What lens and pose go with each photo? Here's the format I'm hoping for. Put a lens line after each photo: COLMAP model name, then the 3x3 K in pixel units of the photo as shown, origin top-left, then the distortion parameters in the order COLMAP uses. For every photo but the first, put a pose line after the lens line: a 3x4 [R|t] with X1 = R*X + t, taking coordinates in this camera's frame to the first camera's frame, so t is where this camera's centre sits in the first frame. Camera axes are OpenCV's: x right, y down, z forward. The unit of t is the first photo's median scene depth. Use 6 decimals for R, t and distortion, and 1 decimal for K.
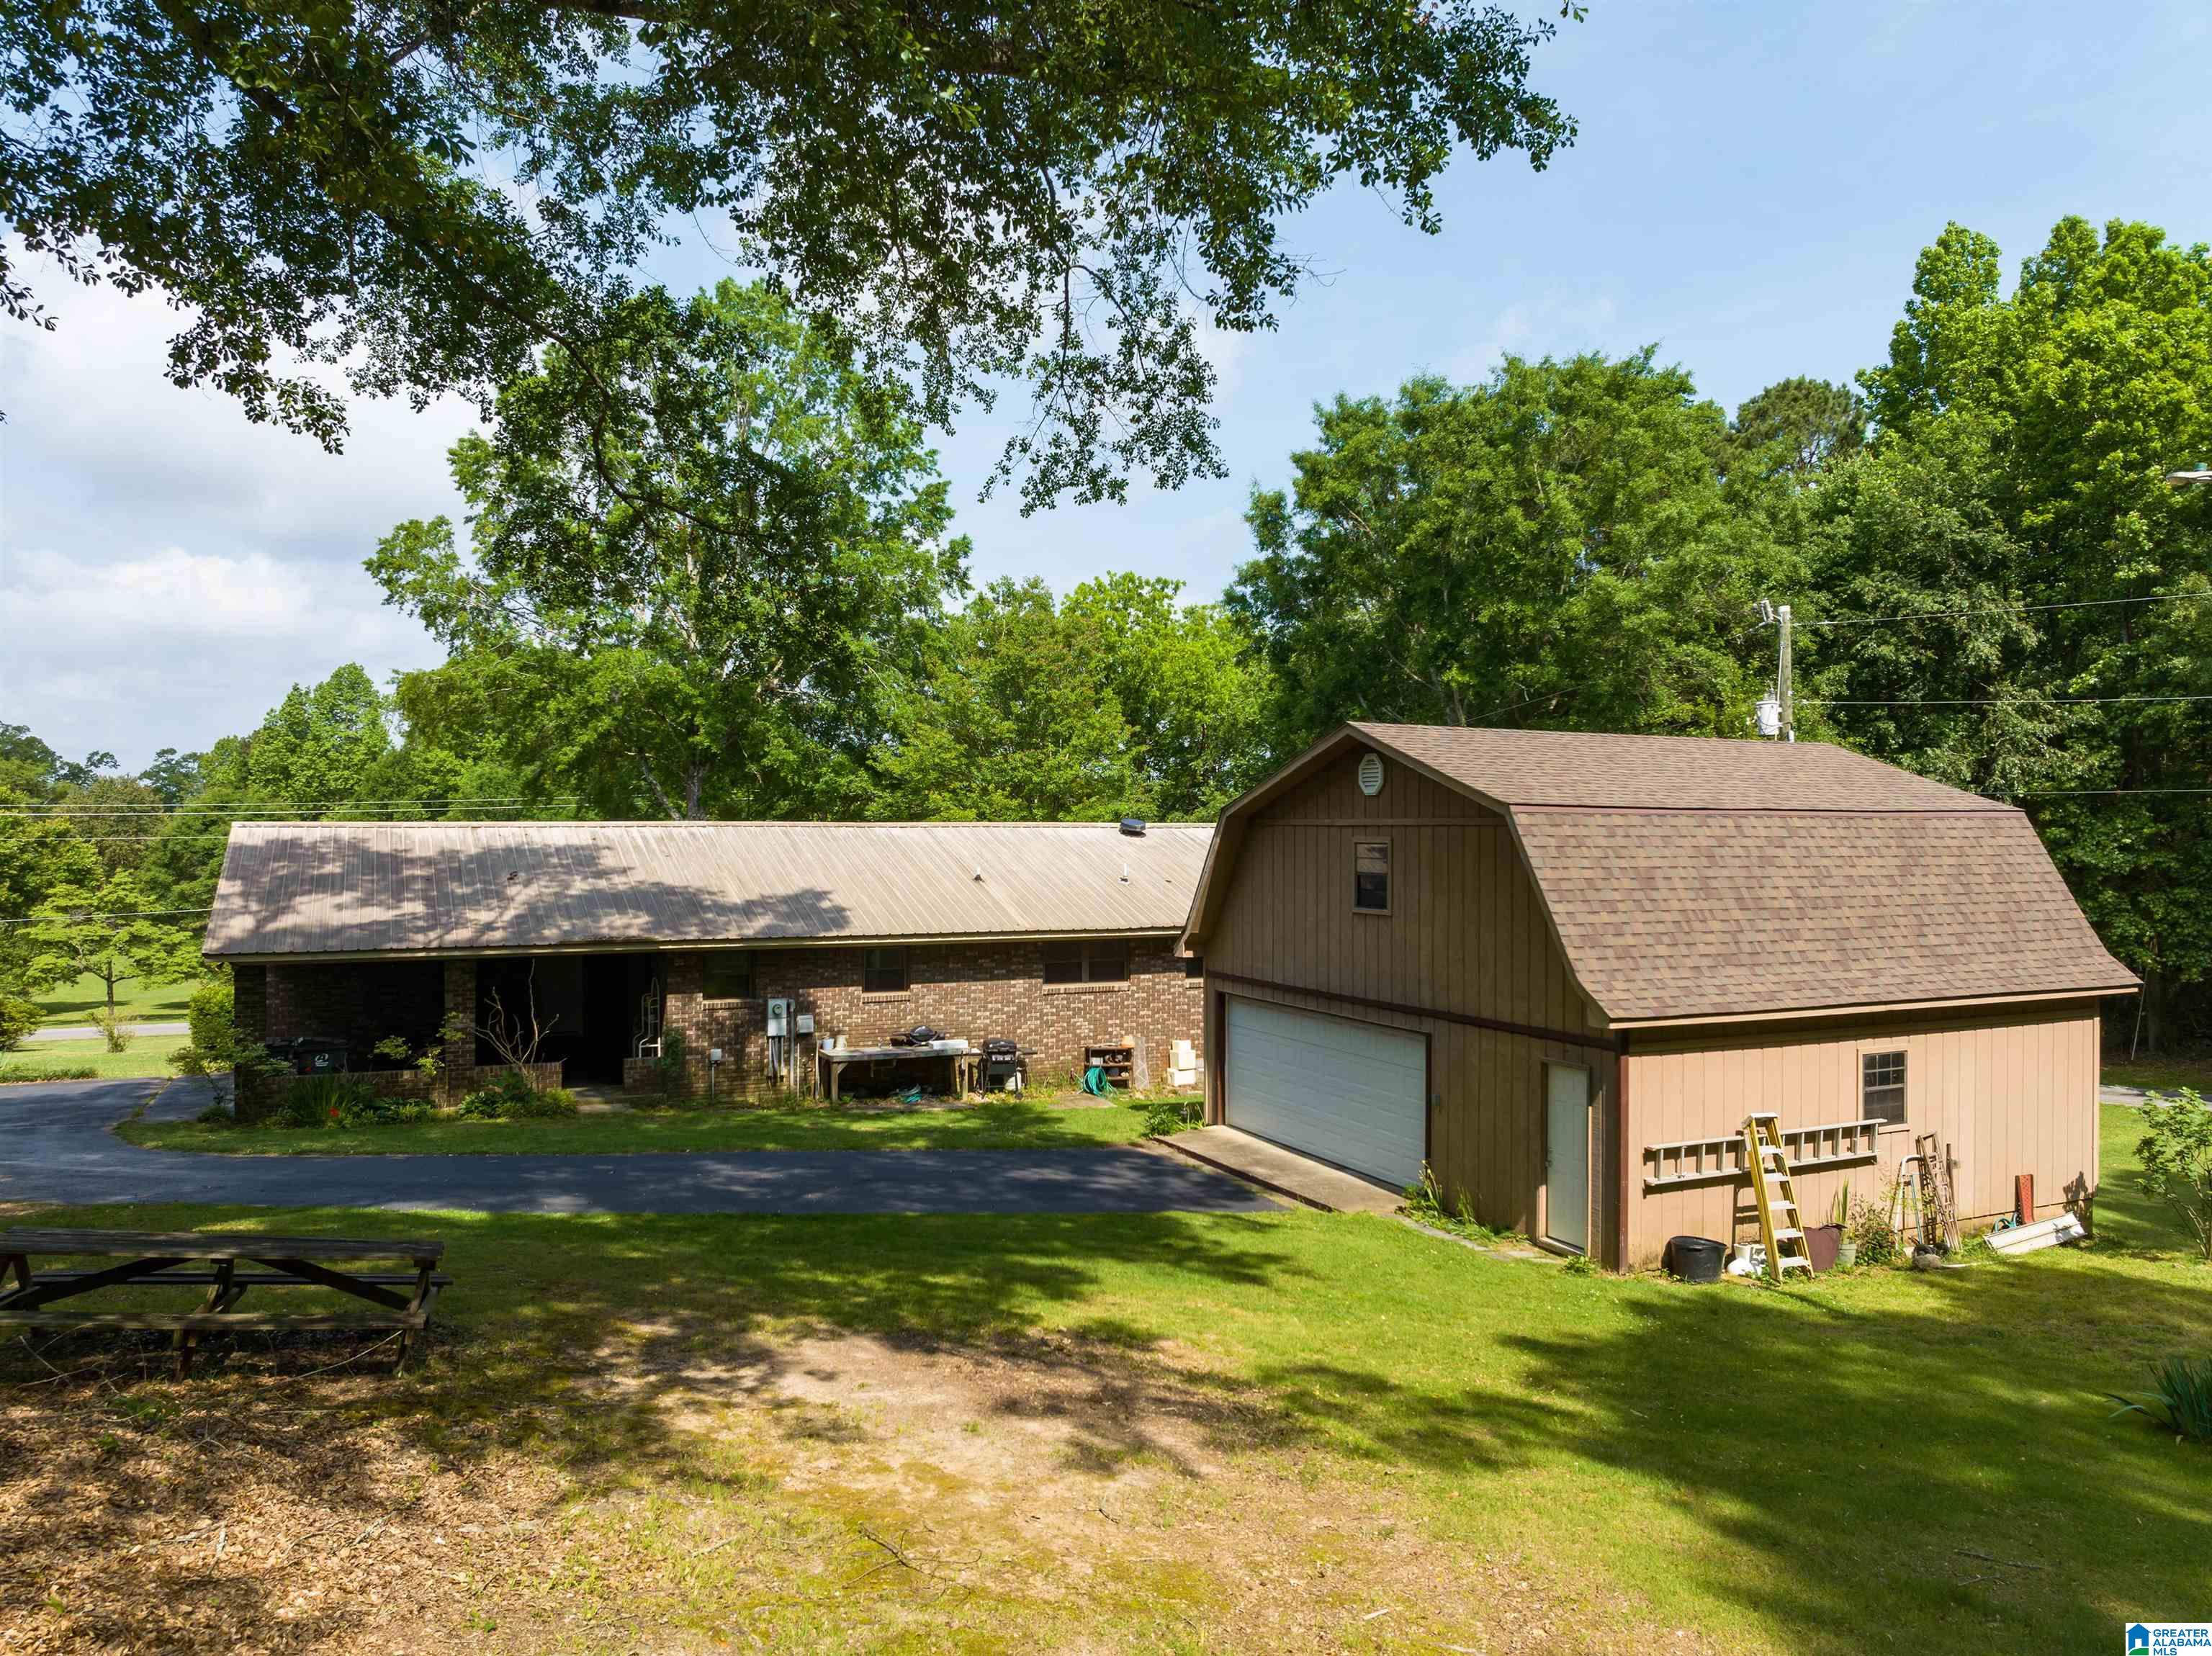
lens RADIAL K [[1576.8, 0, 1102.9], [0, 1576.8, 827.5], [0, 0, 1]] dist [-0.038694, 0.003673]
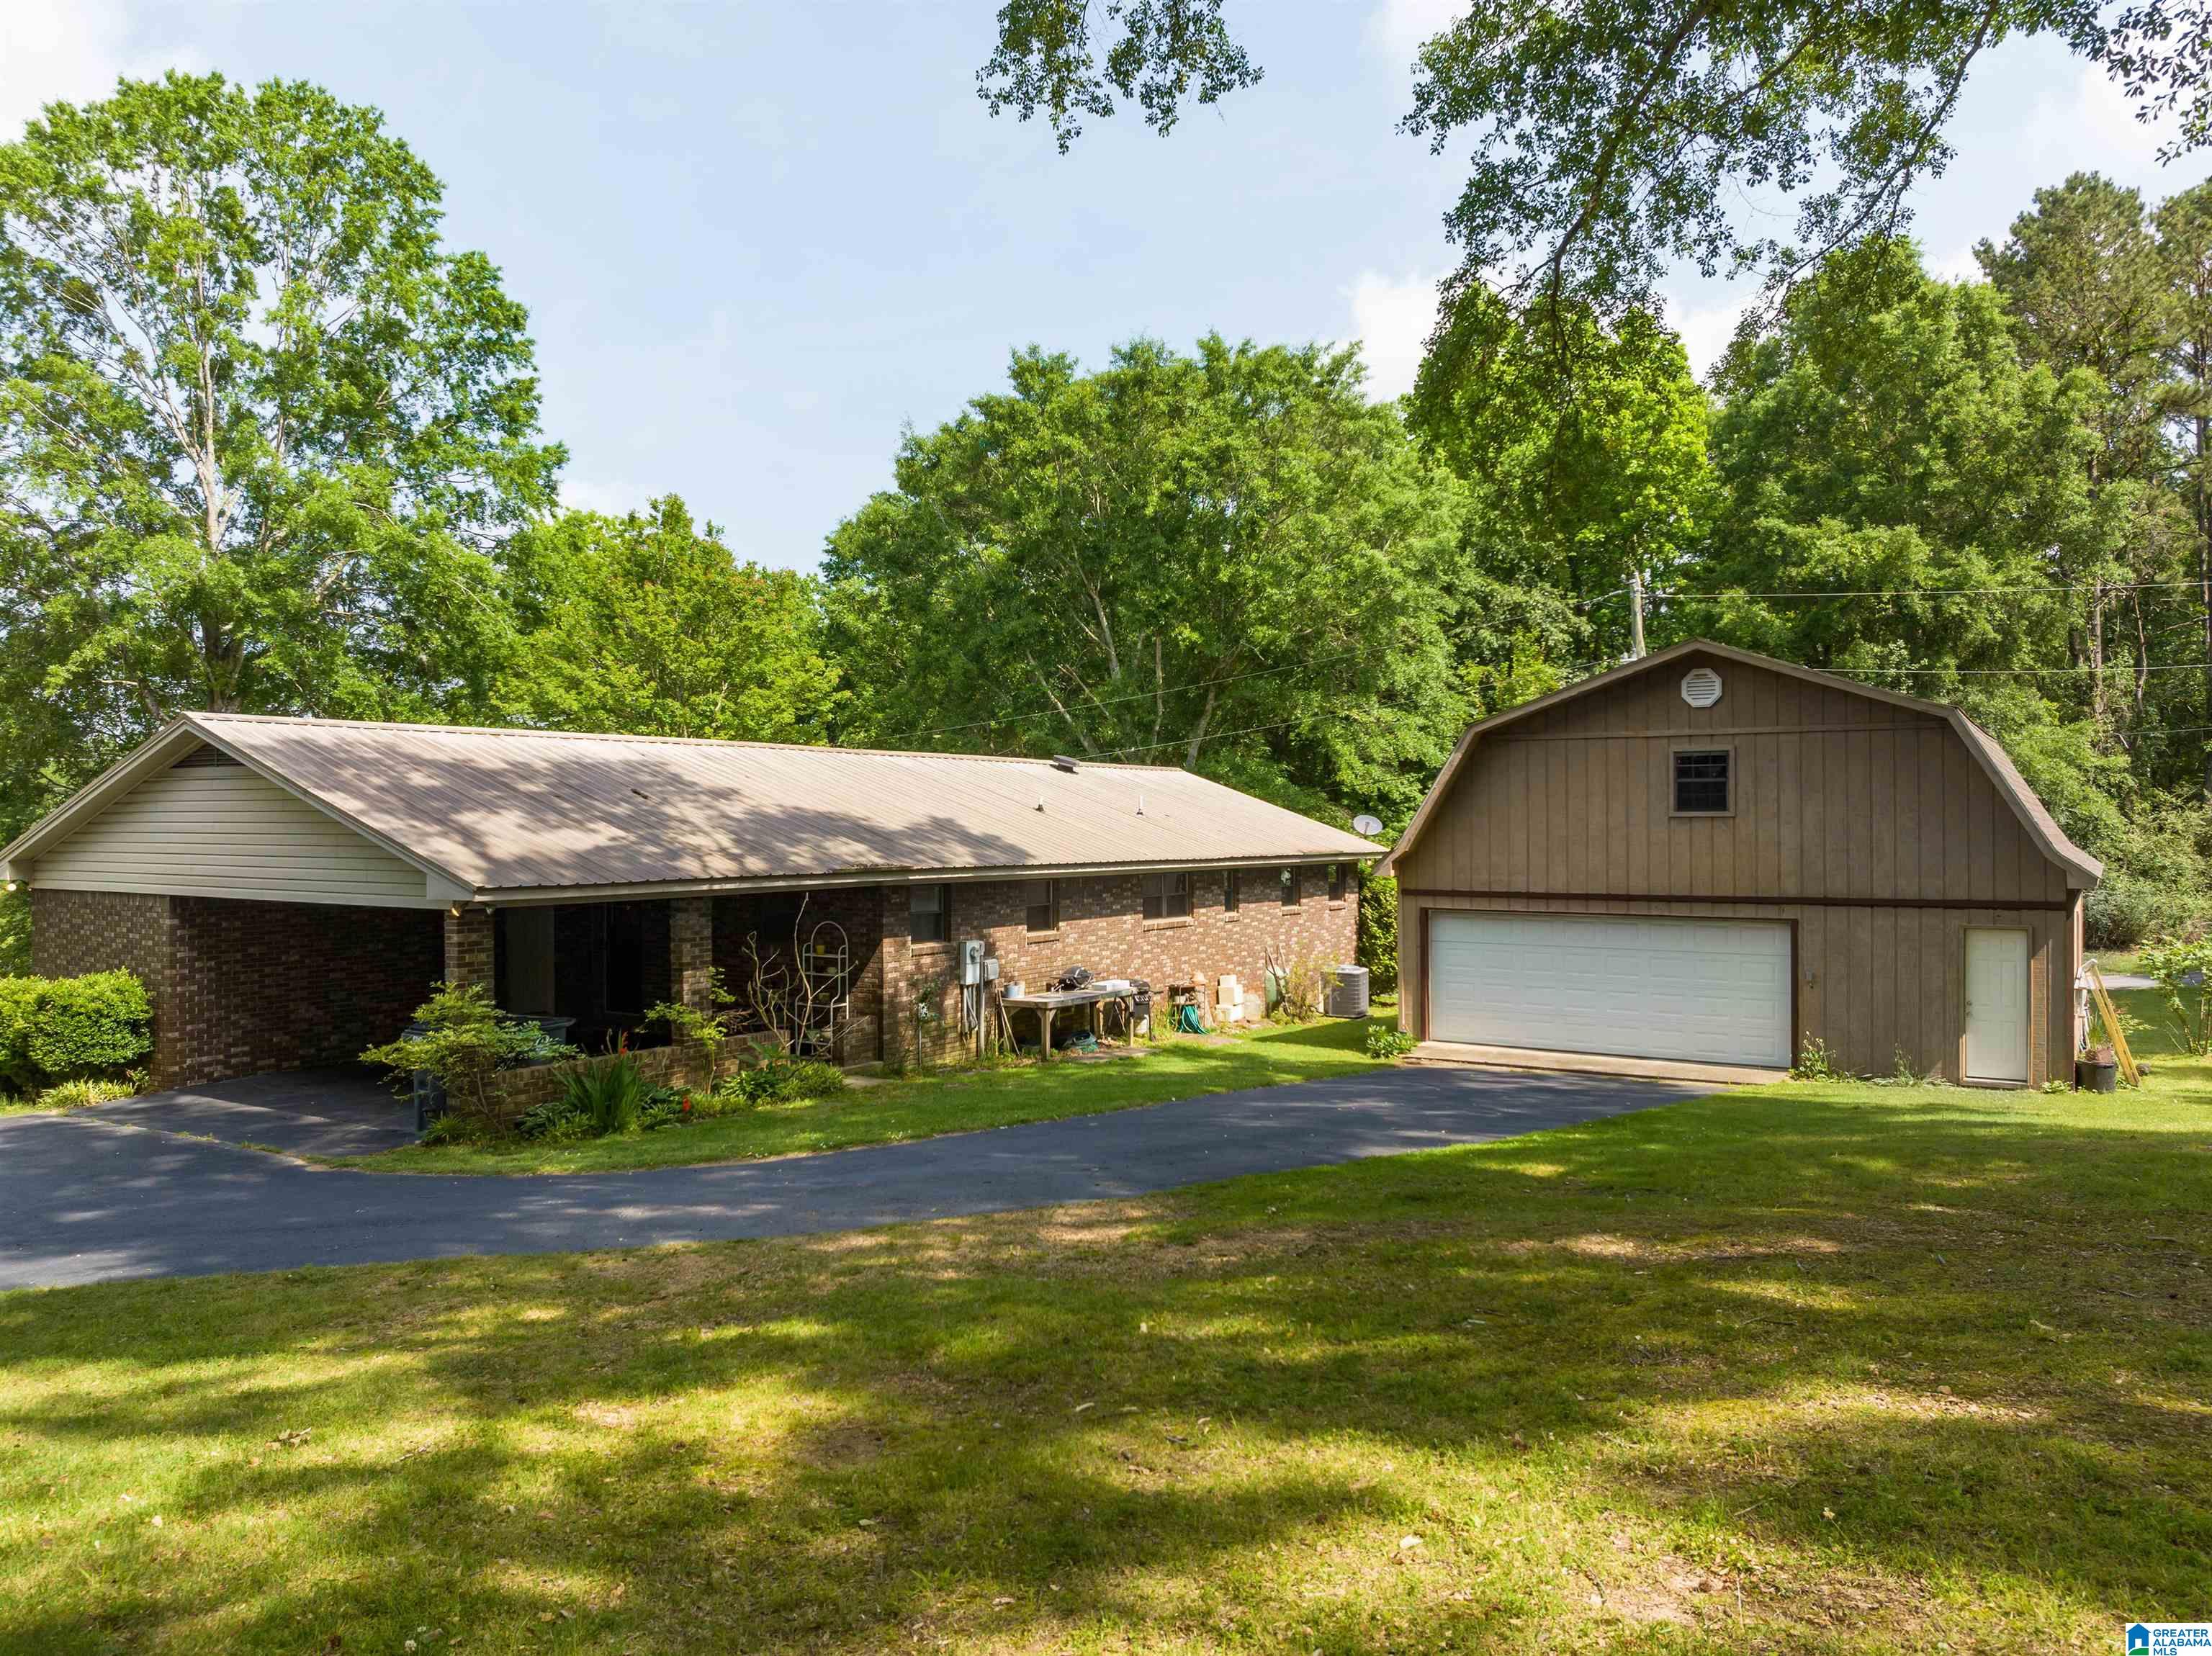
lens RADIAL K [[1576.8, 0, 1102.9], [0, 1576.8, 827.5], [0, 0, 1]] dist [-0.038694, 0.003673]
pose [[0.843449, -0.002297, 0.537204, -0.592585], [0.002931, 0.999996, -0.000325, 0.048203], [-0.537201, 0.001849, 0.843452, 0.244404]]
